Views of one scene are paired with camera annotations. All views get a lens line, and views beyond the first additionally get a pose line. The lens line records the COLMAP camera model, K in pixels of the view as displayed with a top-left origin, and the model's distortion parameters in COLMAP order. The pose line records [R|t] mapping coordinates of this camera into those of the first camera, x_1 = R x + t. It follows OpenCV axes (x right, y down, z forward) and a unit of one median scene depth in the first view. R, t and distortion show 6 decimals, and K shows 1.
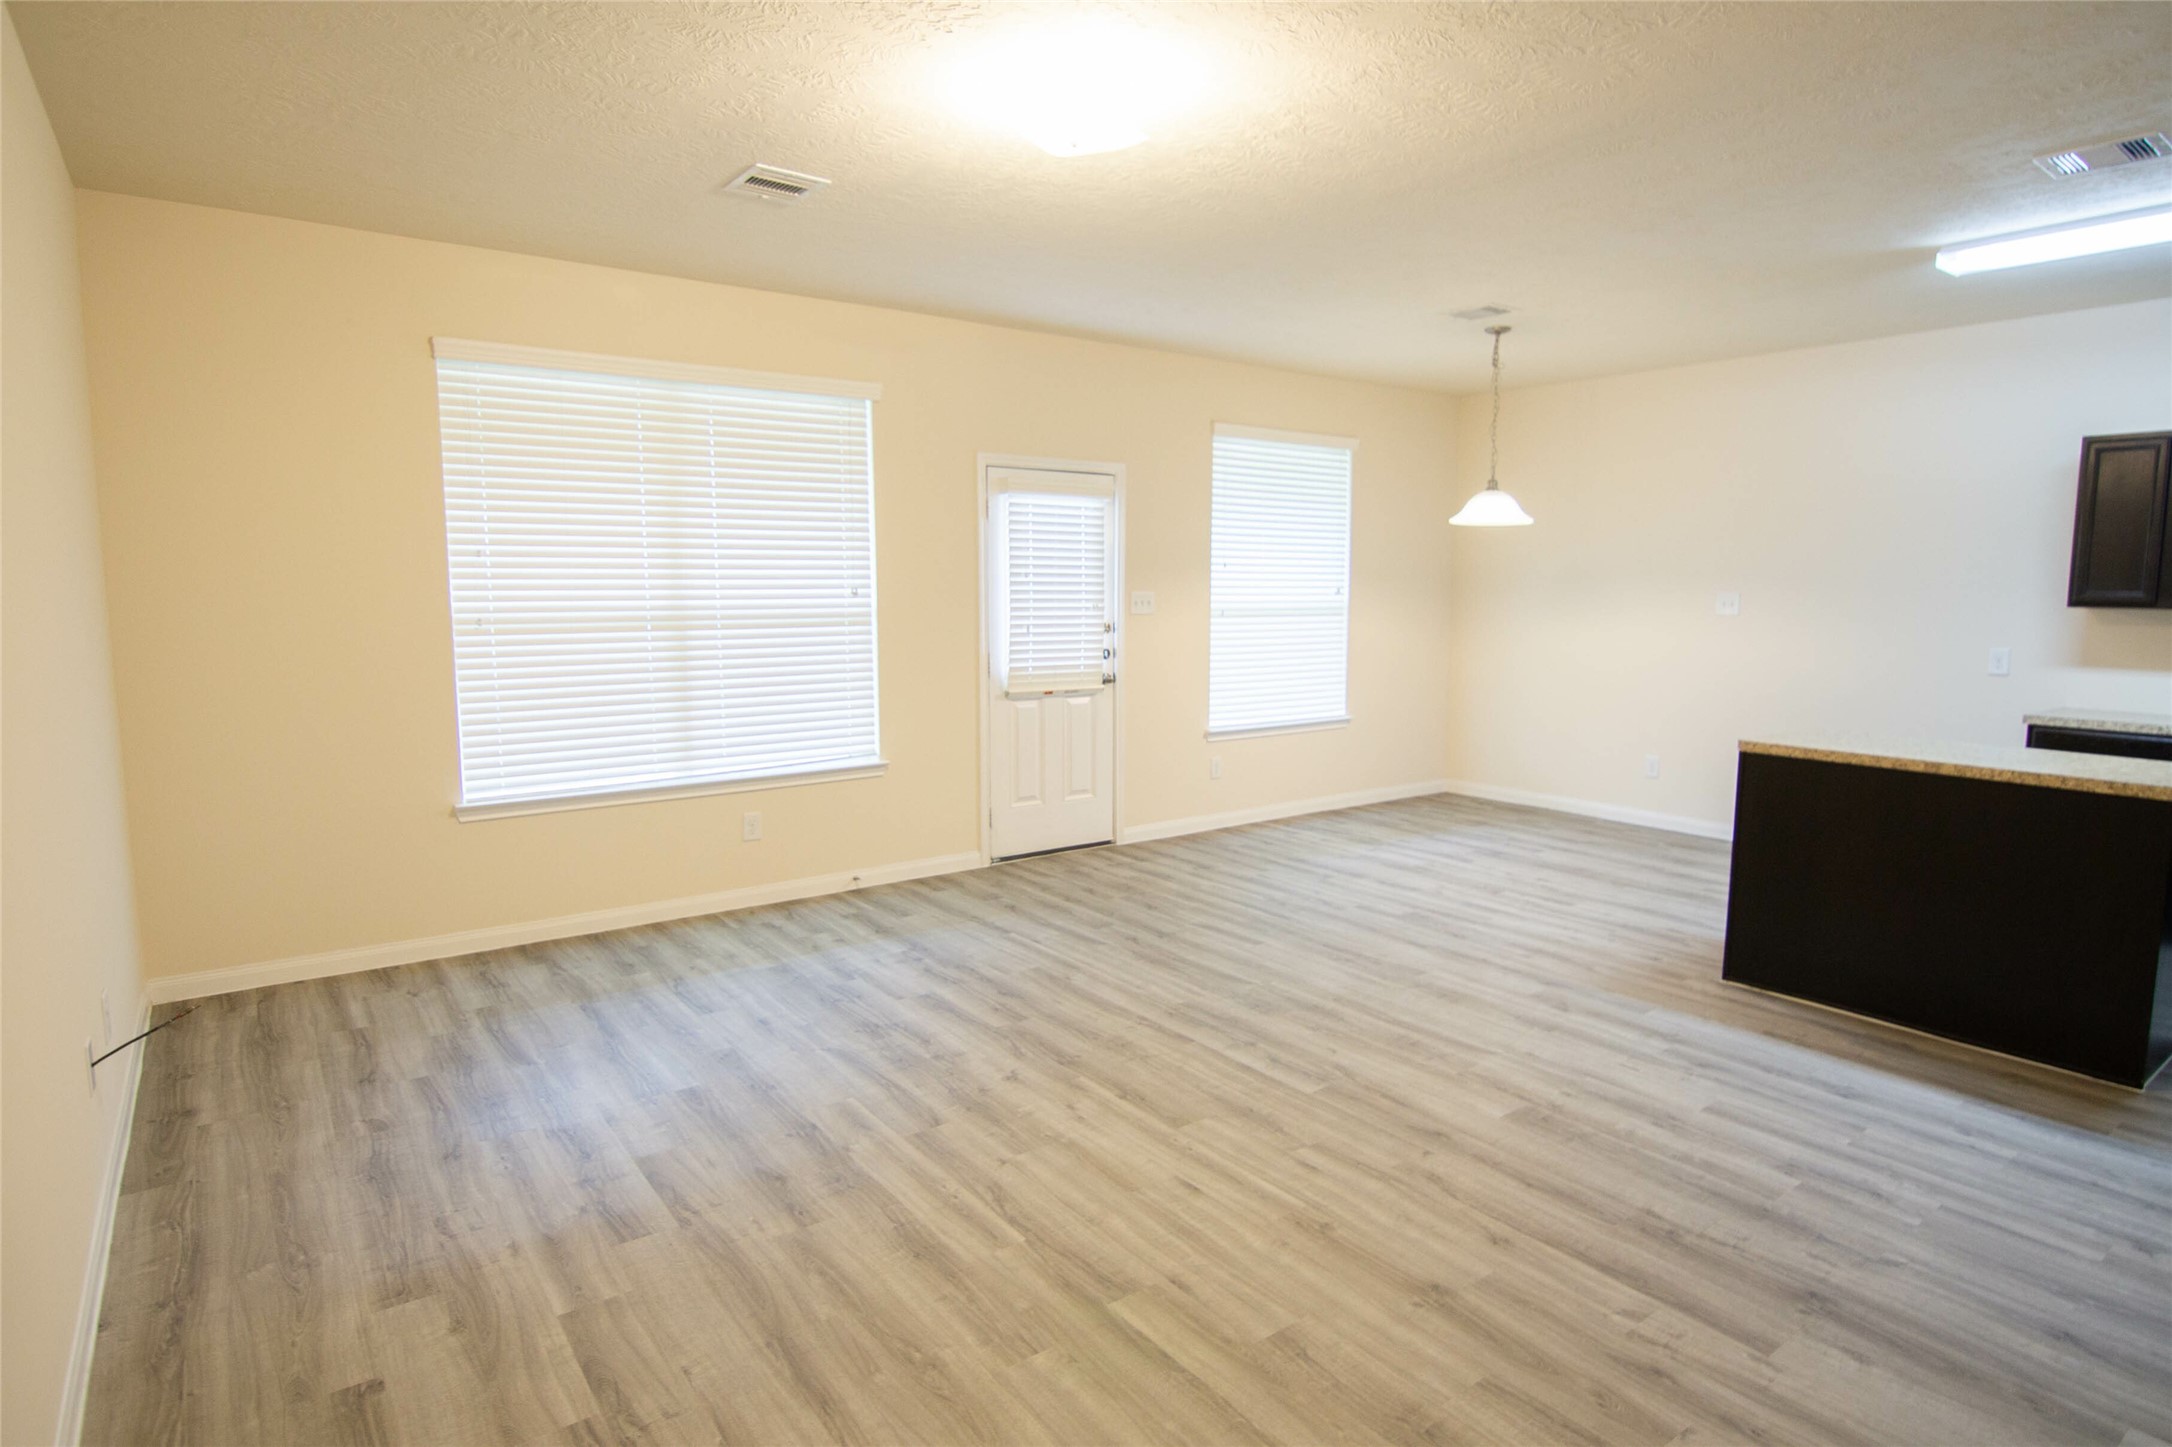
lens RADIAL K [[1165.2, 0, 1099.5], [0, 1165.2, 727.6], [0, 0, 1]] dist [-0.006882, -0.001136]
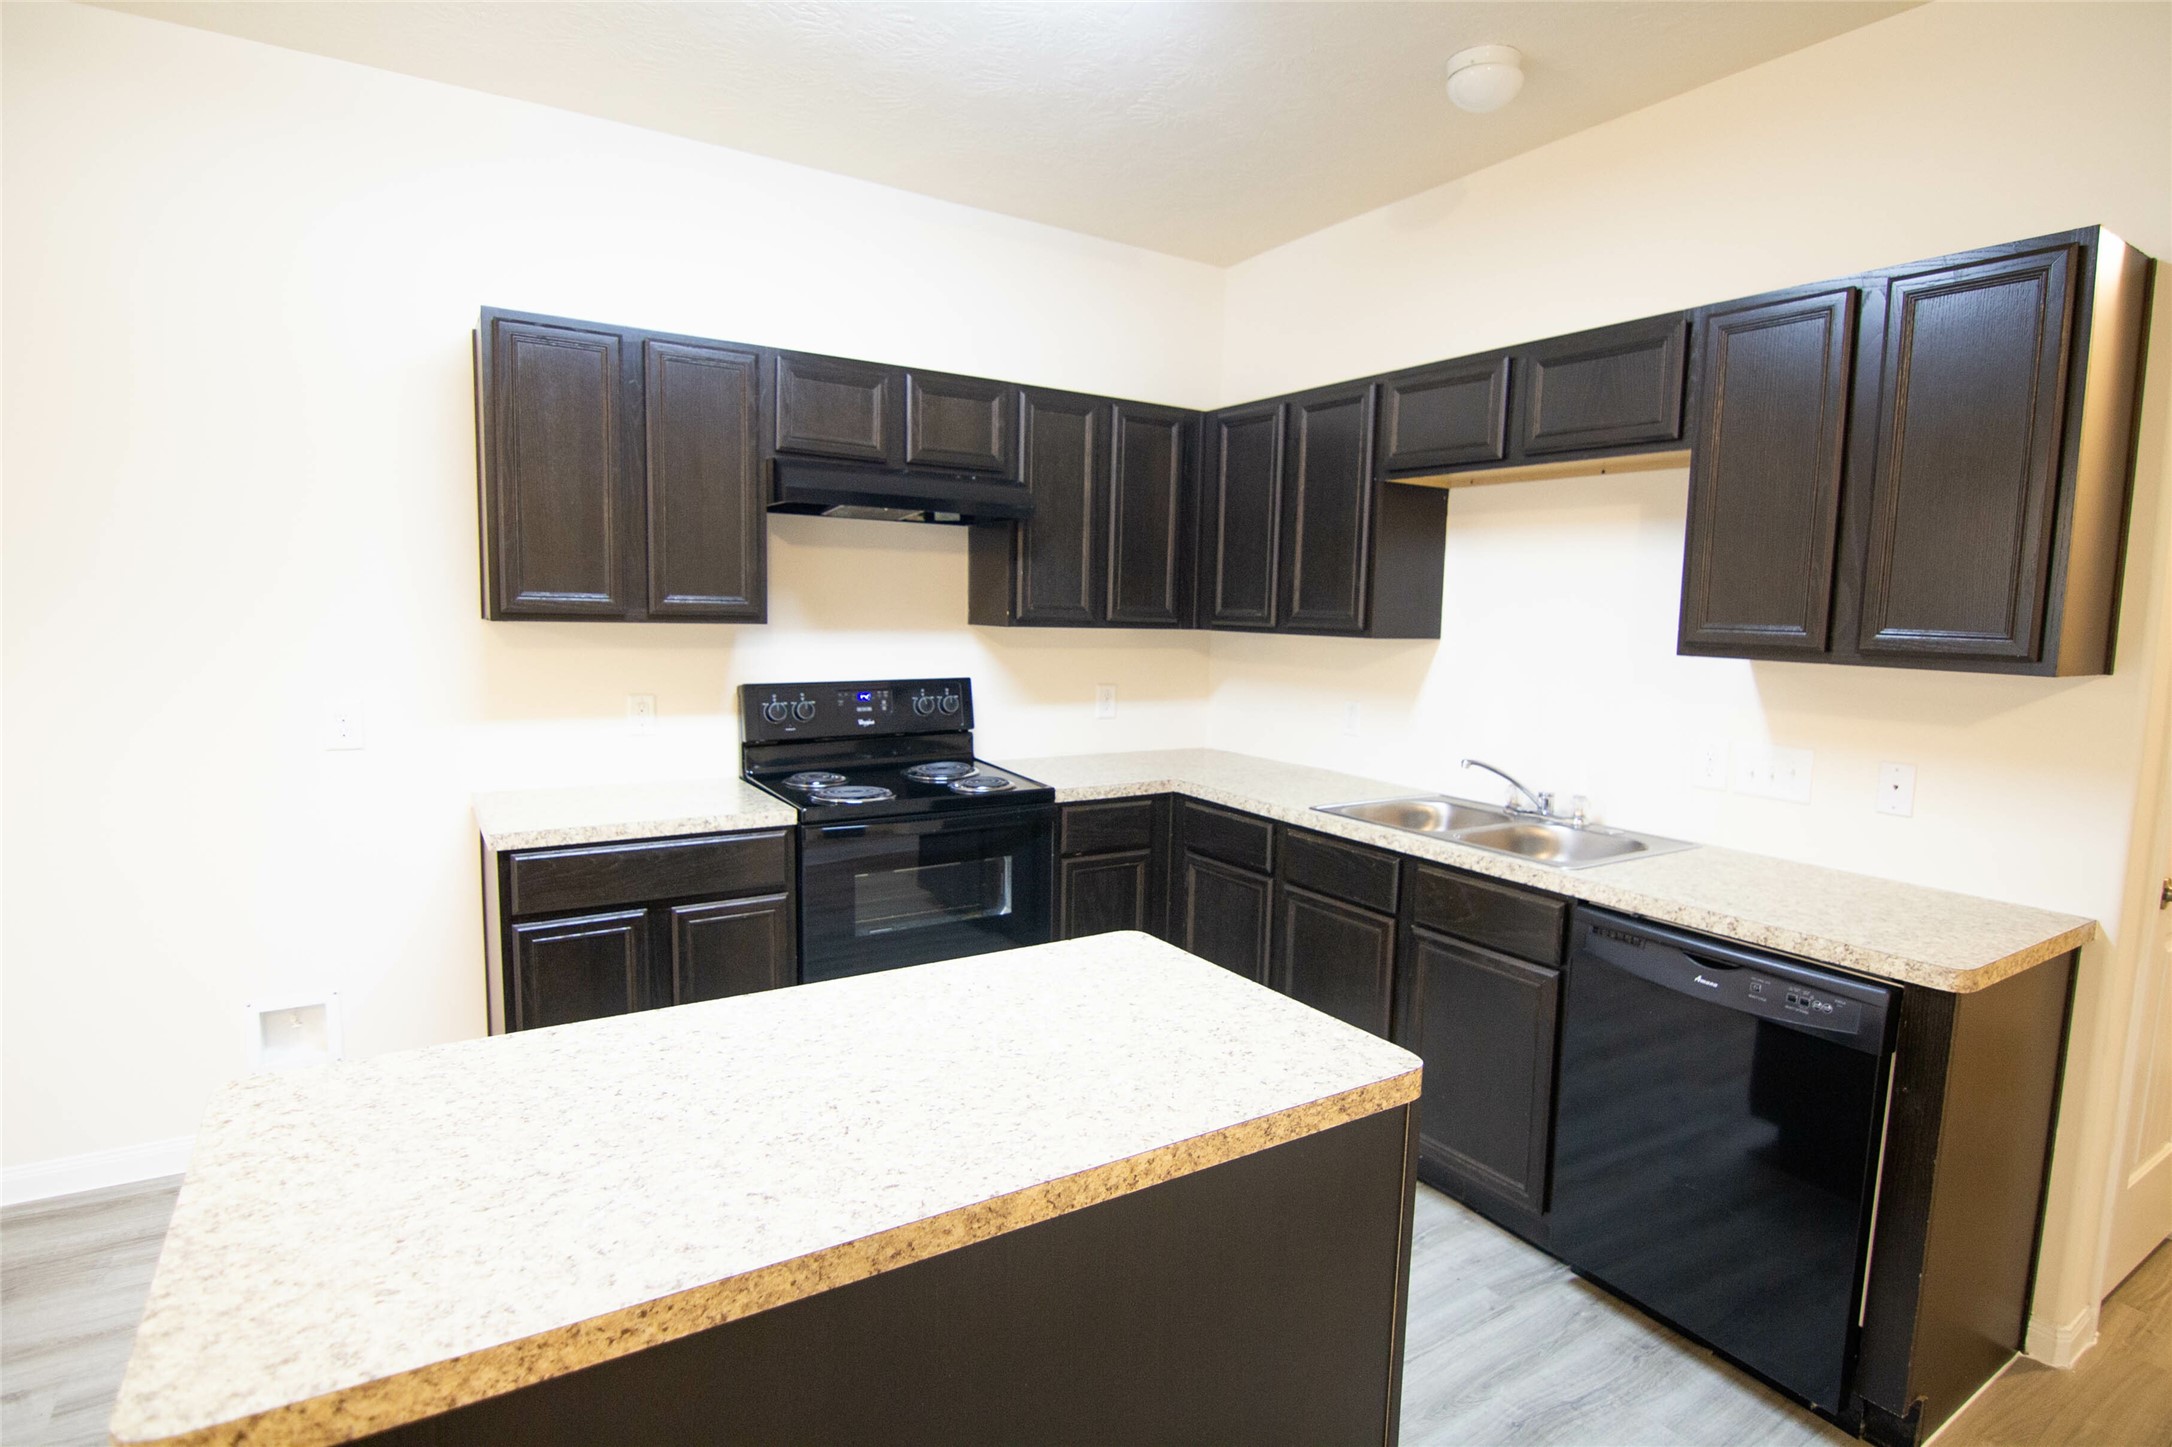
lens RADIAL K [[1101.3, 0, 1095.5], [0, 1101.3, 729.0], [0, 0, 1]] dist [-0.025807, 0.000846]
pose [[0.073281, -0.109147, 0.991321, 0.435690], [0.099026, 0.989878, 0.101668, -0.099290], [-0.992383, 0.090716, 0.083348, 0.871807]]
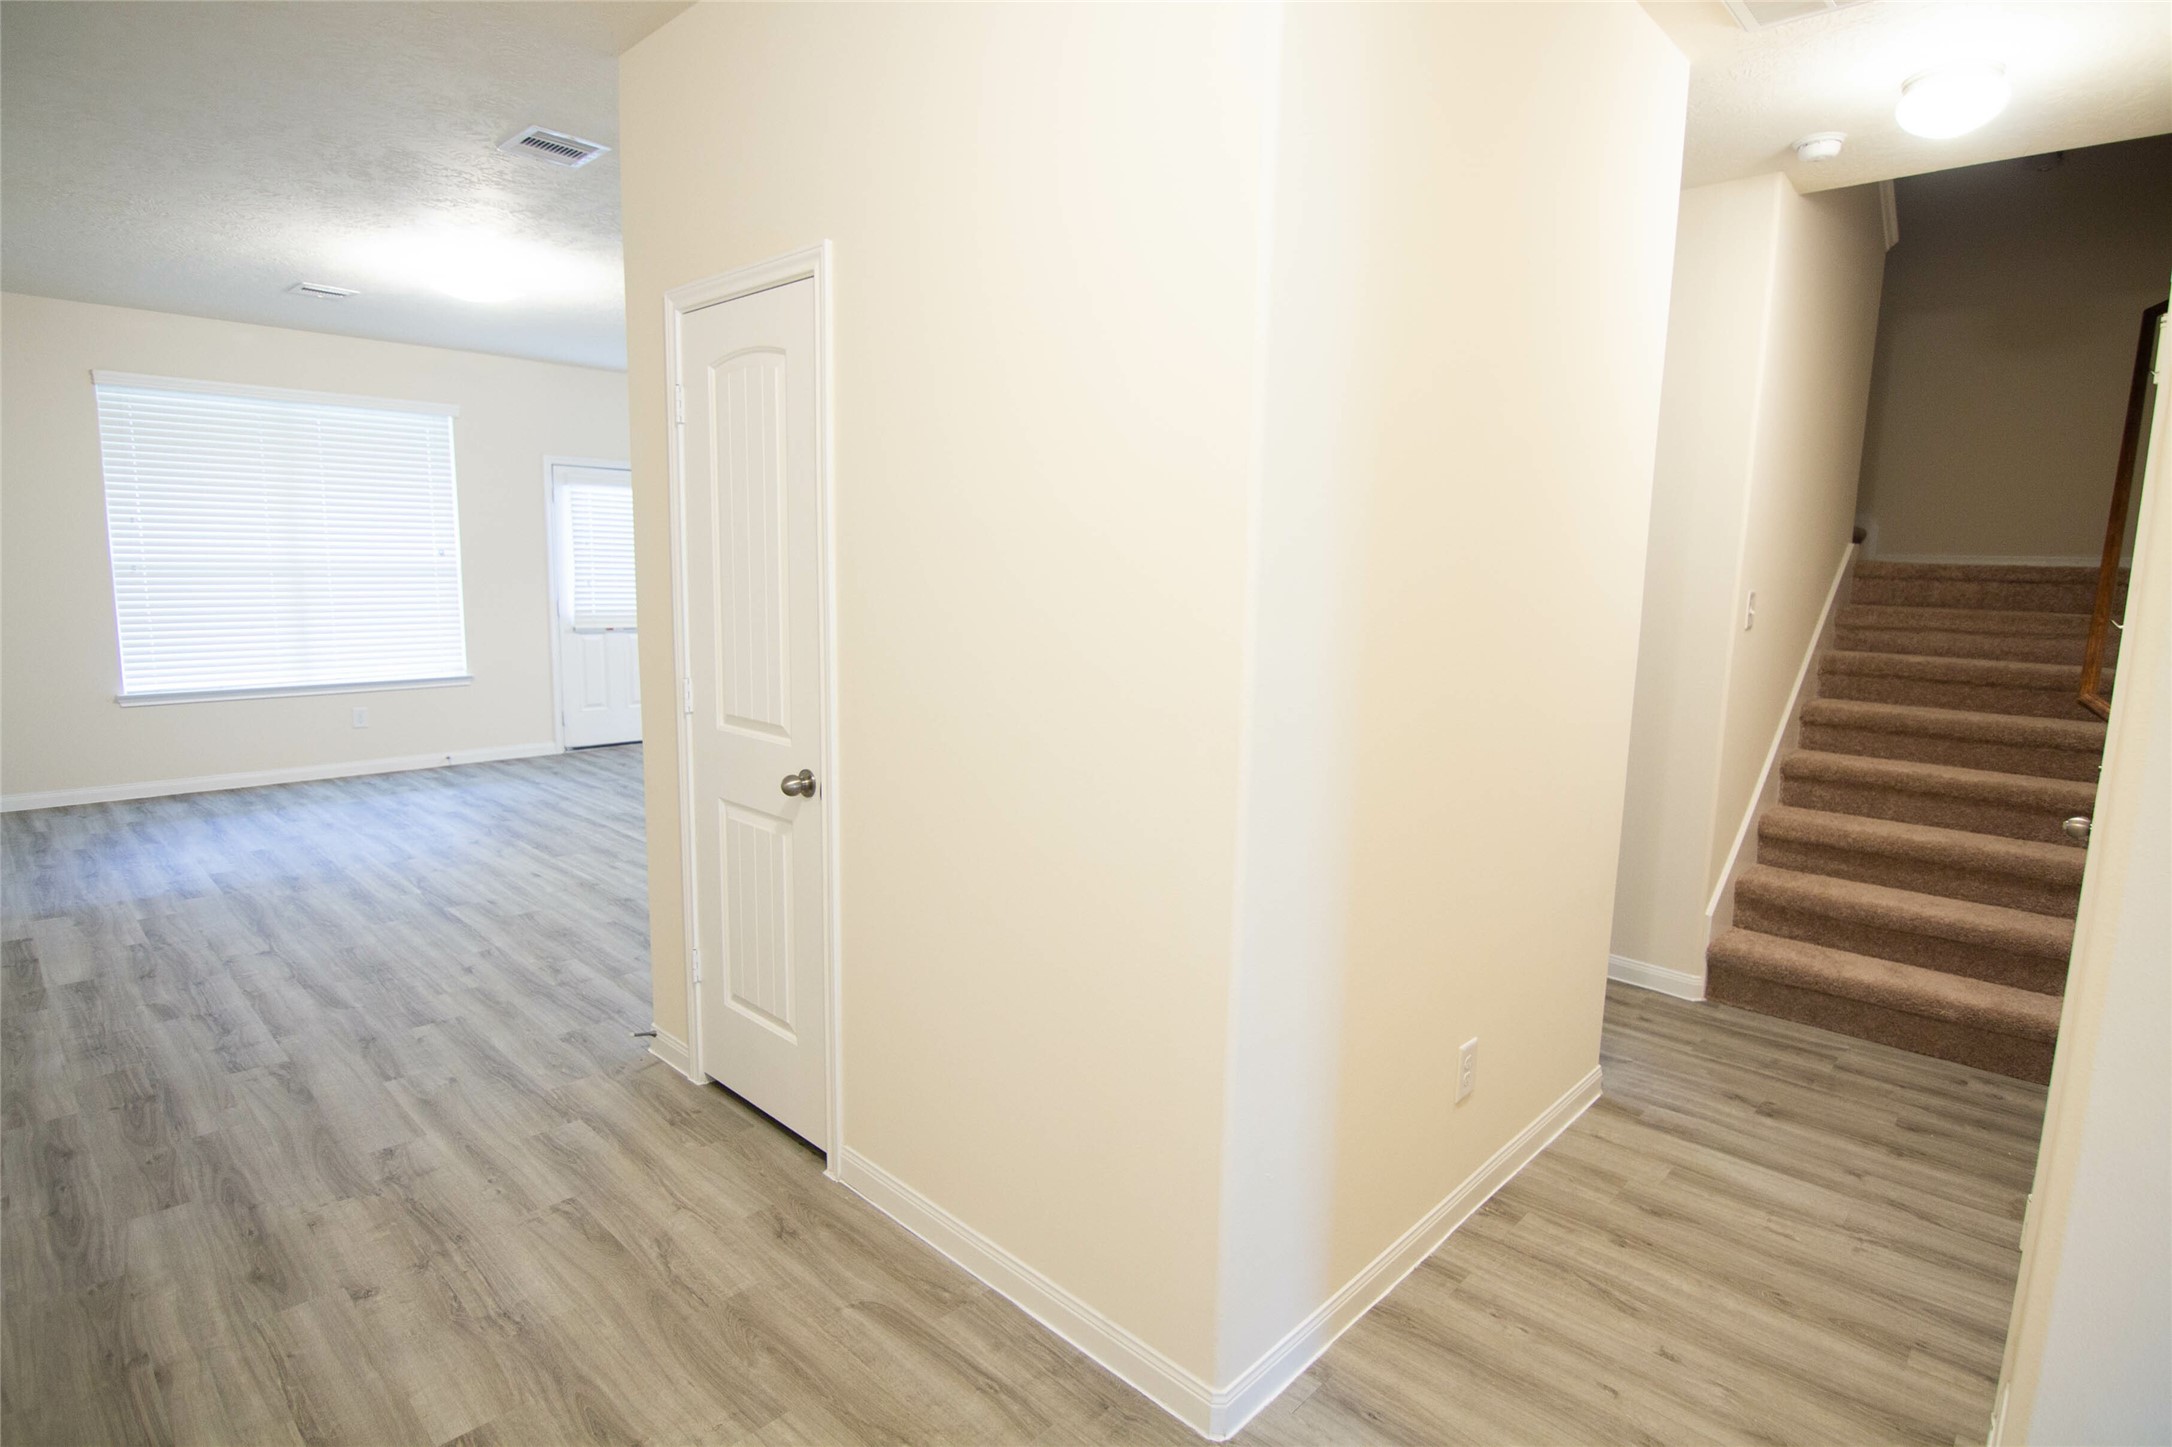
lens RADIAL K [[1101.3, 0, 1105.1], [0, 1101.3, 732.3], [0, 0, 1]] dist [-0.025807, 0.000846]
pose [[0.983482, -0.006235, 0.180901, 0.460363], [0.000748, 0.999538, 0.030382, 0.082380], [-0.181007, -0.029744, 0.983032, -0.605679]]
